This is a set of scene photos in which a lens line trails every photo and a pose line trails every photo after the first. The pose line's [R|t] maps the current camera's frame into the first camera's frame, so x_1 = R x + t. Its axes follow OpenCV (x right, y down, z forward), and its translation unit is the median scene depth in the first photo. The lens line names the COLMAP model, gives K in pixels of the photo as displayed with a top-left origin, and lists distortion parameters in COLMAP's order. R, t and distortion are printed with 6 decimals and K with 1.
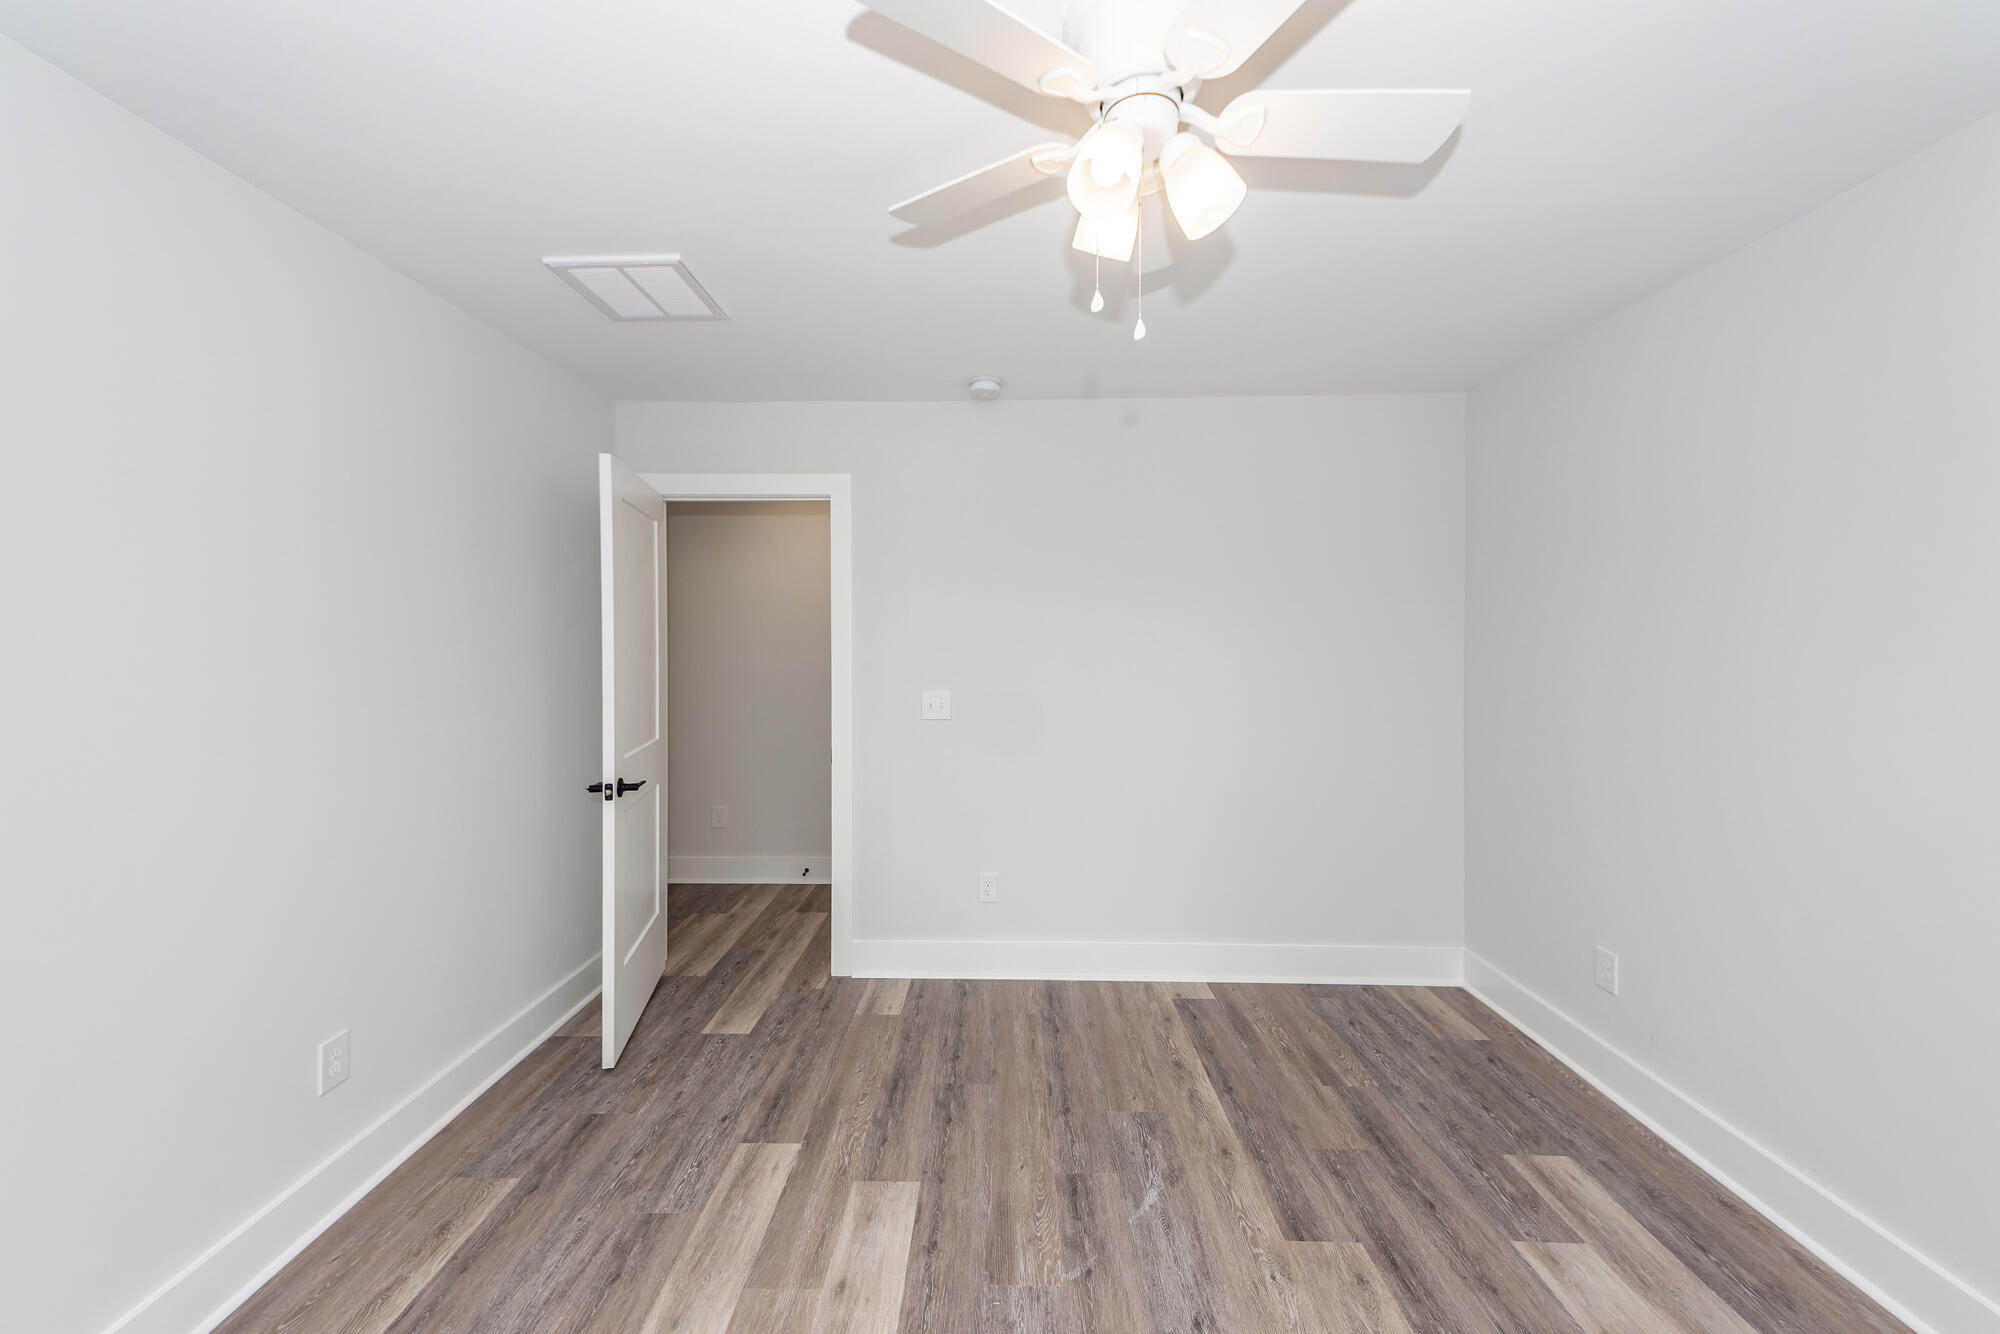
lens RADIAL K [[753.5, 0, 1014.1], [0, 753.5, 654.6], [0, 0, 1]] dist [0.017532, -0.000769]
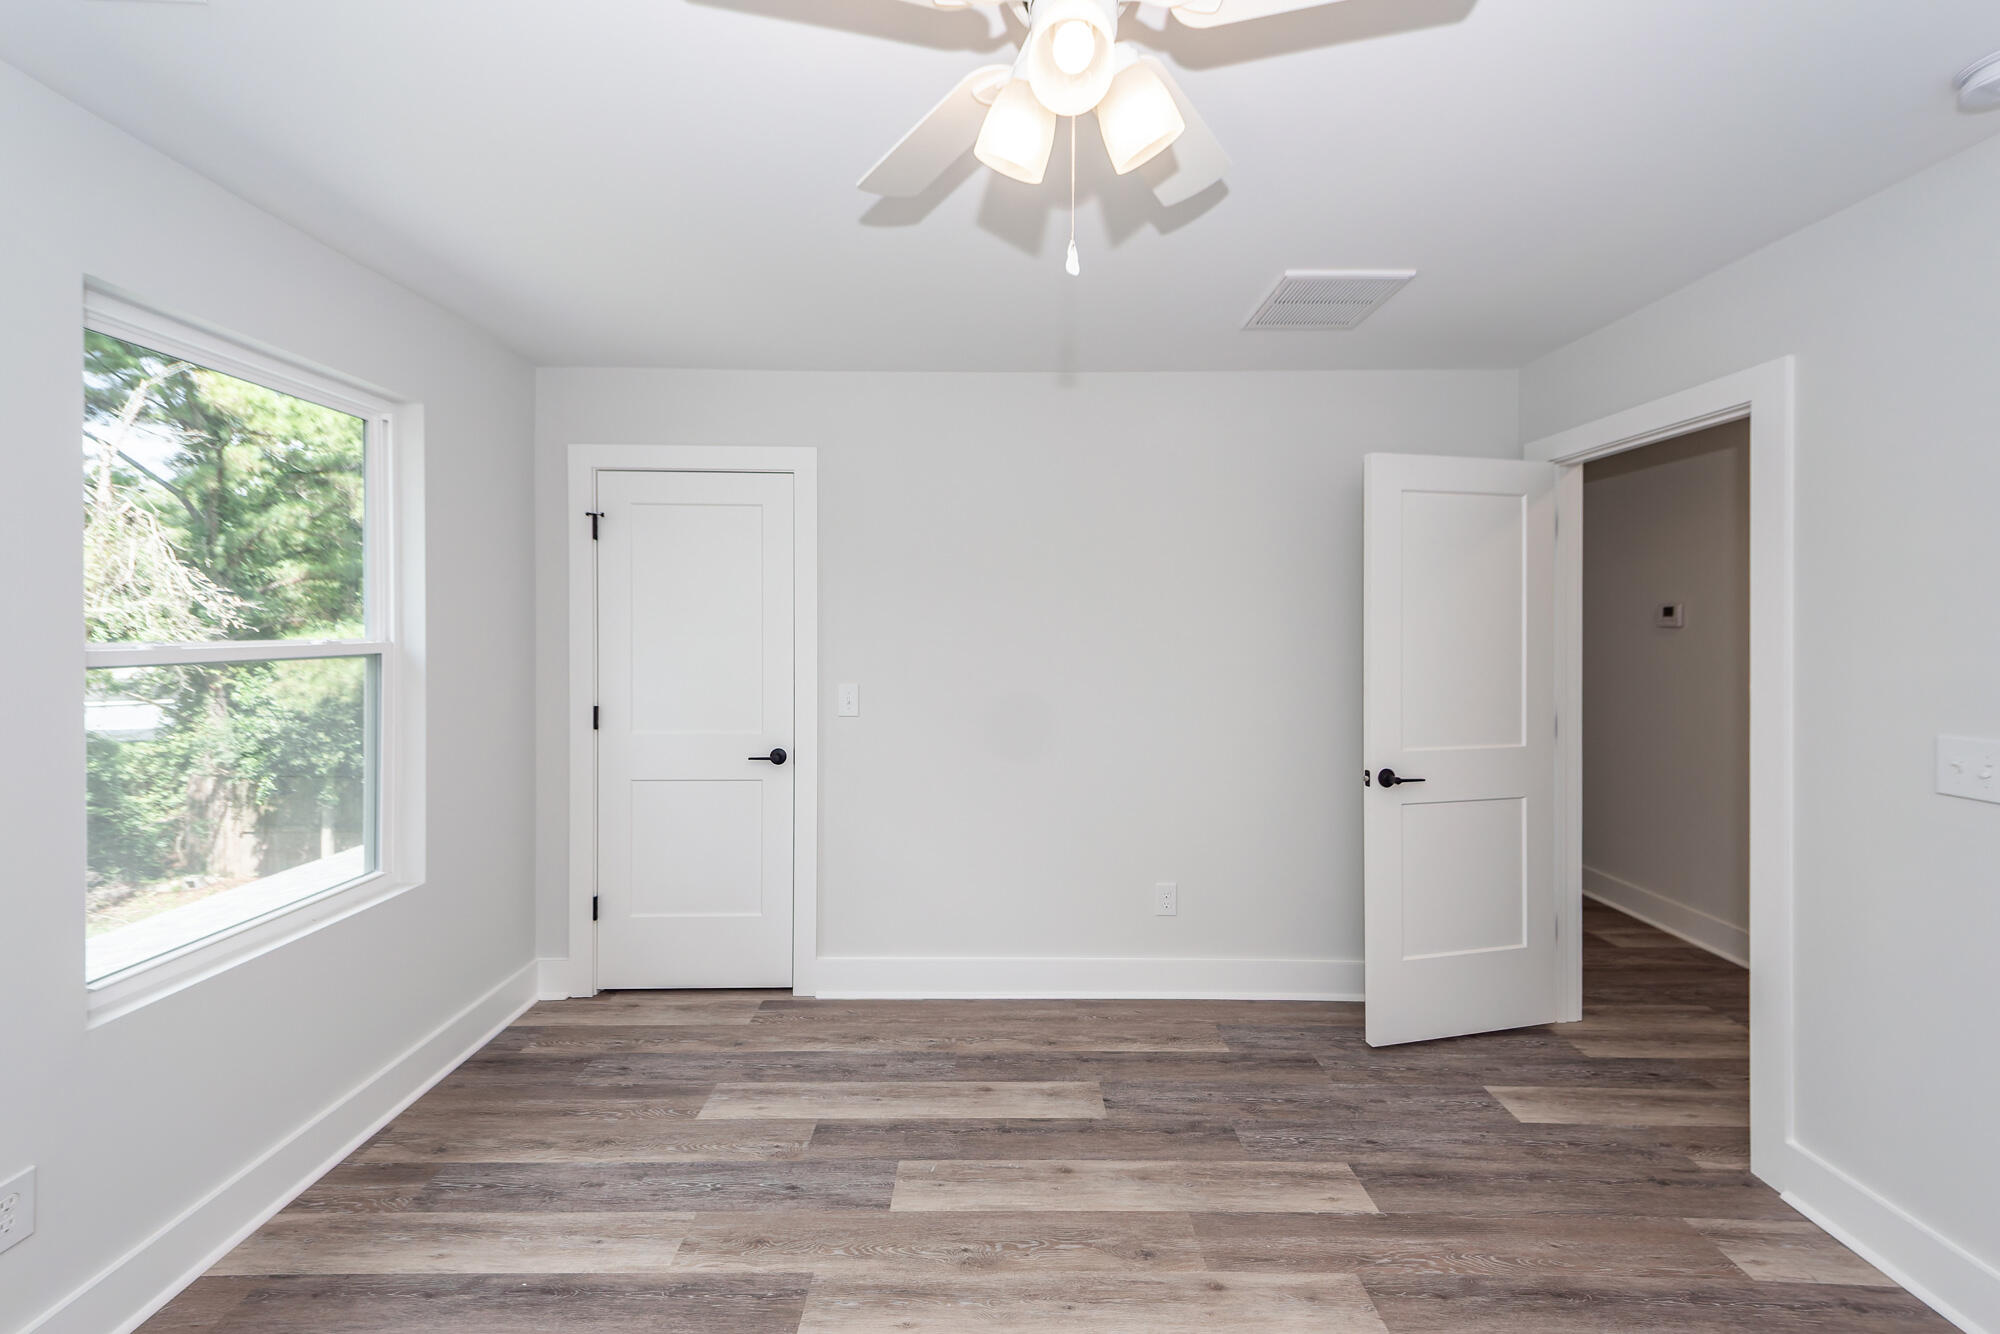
lens RADIAL K [[753.5, 0, 954.9], [0, 753.5, 635.1], [0, 0, 1]] dist [0.017532, -0.000769]
pose [[-0.013271, 0.007220, -0.999886, 0.602356], [-0.020564, 0.999760, 0.007492, -0.011820], [0.999700, 0.020661, -0.013119, 0.520820]]
